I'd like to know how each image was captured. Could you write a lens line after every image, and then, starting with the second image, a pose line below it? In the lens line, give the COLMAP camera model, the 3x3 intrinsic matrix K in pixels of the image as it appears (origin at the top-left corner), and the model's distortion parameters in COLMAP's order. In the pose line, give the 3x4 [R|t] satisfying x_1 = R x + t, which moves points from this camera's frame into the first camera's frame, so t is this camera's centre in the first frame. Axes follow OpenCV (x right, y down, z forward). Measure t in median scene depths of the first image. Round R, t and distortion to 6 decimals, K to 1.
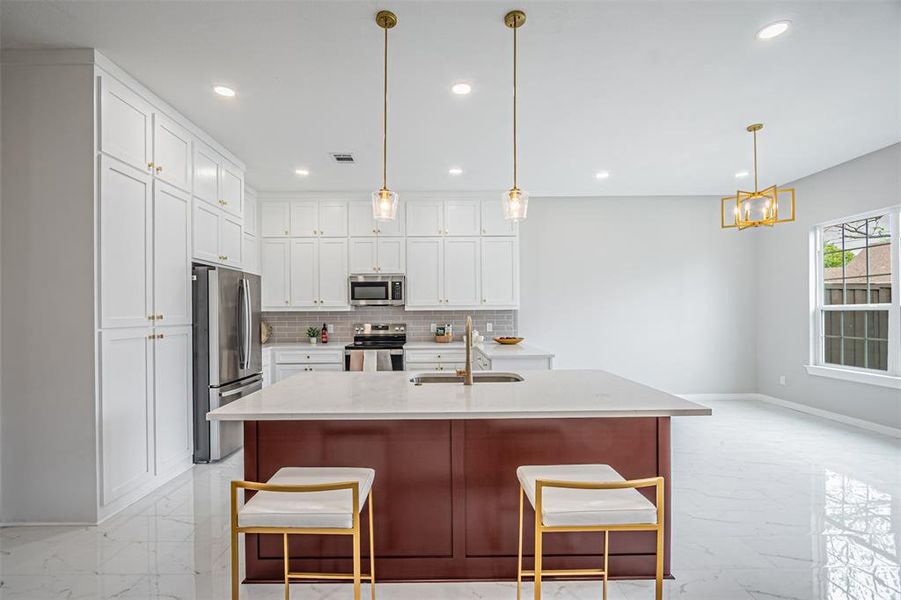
lens RADIAL K [[393.2, 0, 433.8], [0, 393.2, 312.4], [0, 0, 1]] dist [-0.004126, 0.001880]
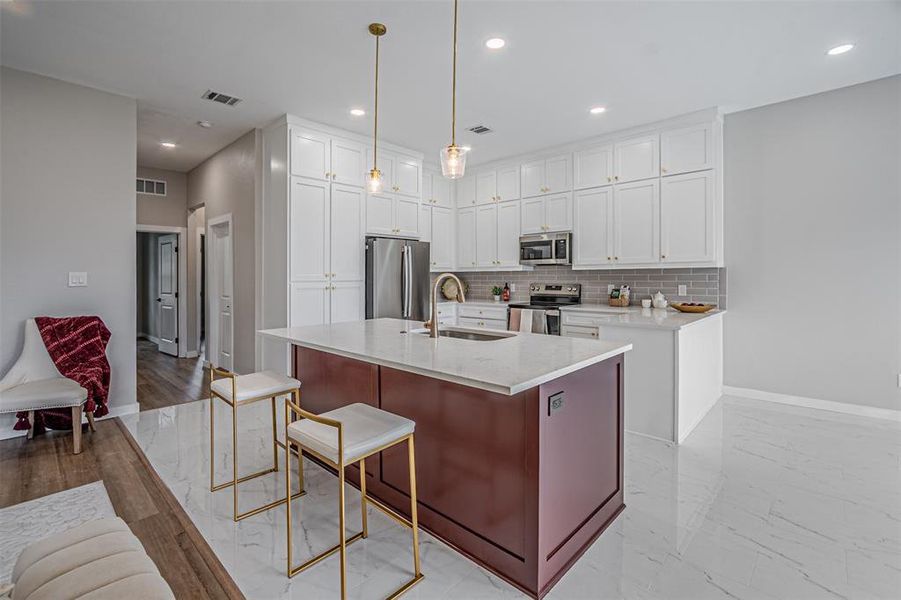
lens RADIAL K [[416.5, 0, 463.0], [0, 416.5, 274.0], [0, 0, 1]] dist [0.018292, -0.001644]
pose [[0.725978, -0.002208, -0.687715, 0.427367], [0.001620, 0.999998, -0.001500, 0.006258], [0.687716, -0.000025, 0.725979, 0.104575]]
